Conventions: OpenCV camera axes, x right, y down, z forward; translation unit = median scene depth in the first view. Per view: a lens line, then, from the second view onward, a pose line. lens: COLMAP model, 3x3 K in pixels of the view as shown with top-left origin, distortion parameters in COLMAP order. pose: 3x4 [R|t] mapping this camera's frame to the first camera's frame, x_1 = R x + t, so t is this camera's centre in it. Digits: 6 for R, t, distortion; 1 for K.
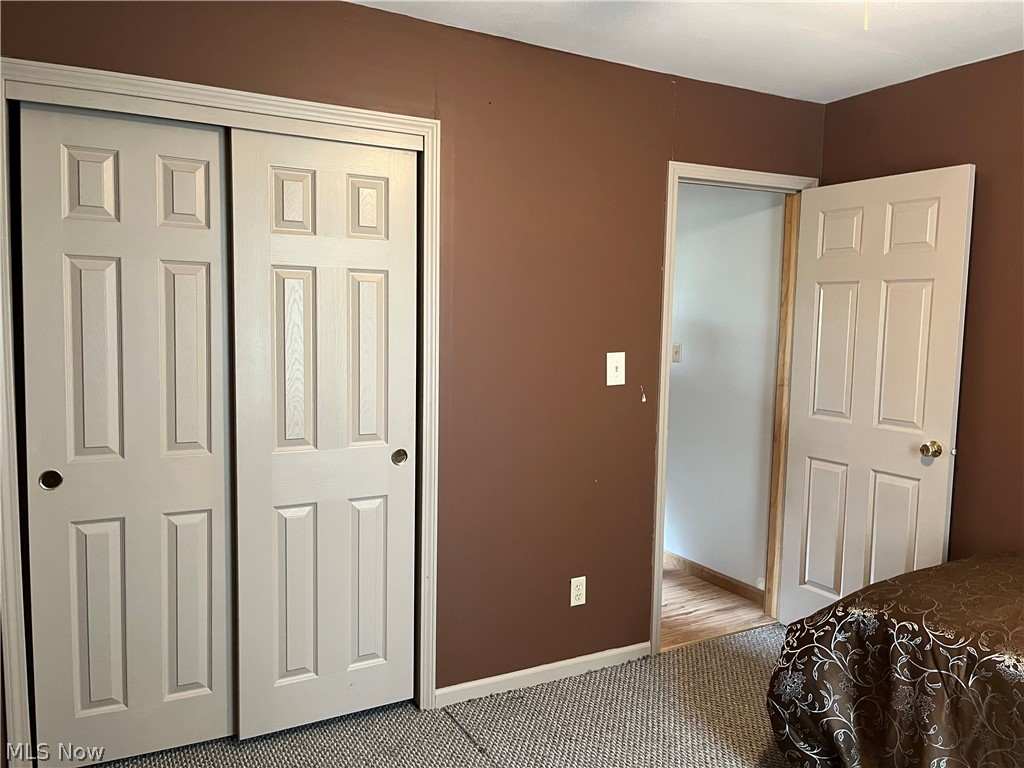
lens RADIAL K [[769.5, 0, 509.1], [0, 769.5, 392.8], [0, 0, 1]] dist [0.006450, 0.004430]
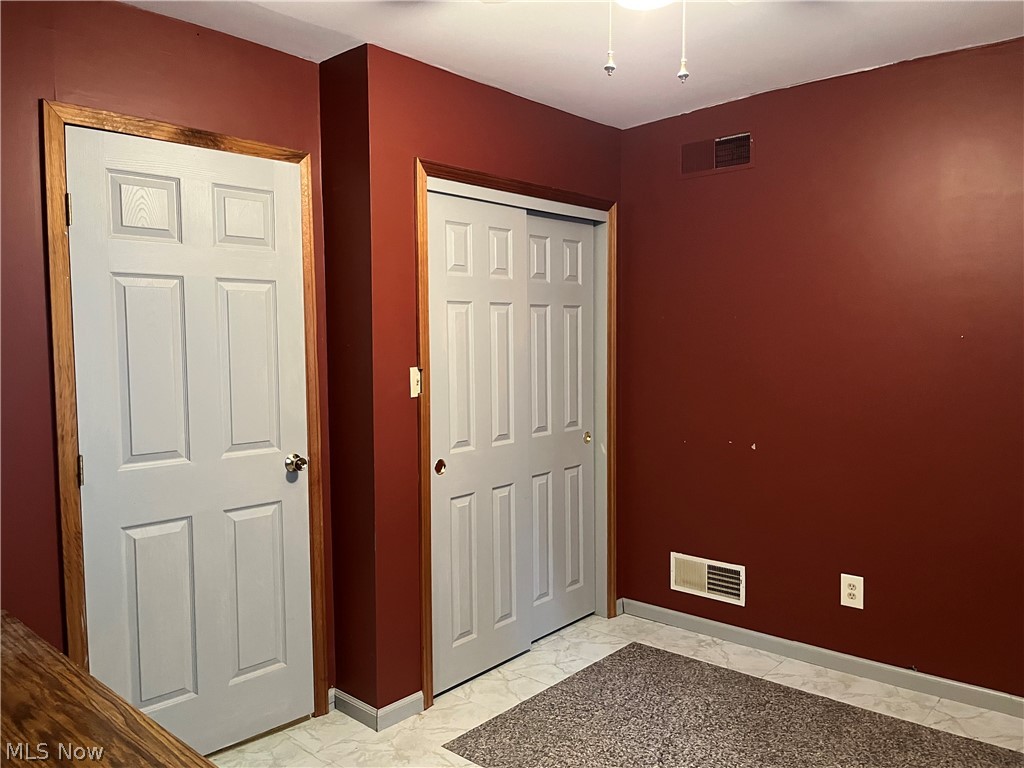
lens RADIAL K [[769.5, 0, 517.7], [0, 769.5, 378.3], [0, 0, 1]] dist [0.006450, 0.004430]
pose [[0.964076, -0.033270, 0.263535, -0.100756], [0.040006, 0.998995, -0.020234, 0.003880], [-0.262597, 0.030050, 0.964438, -0.055746]]
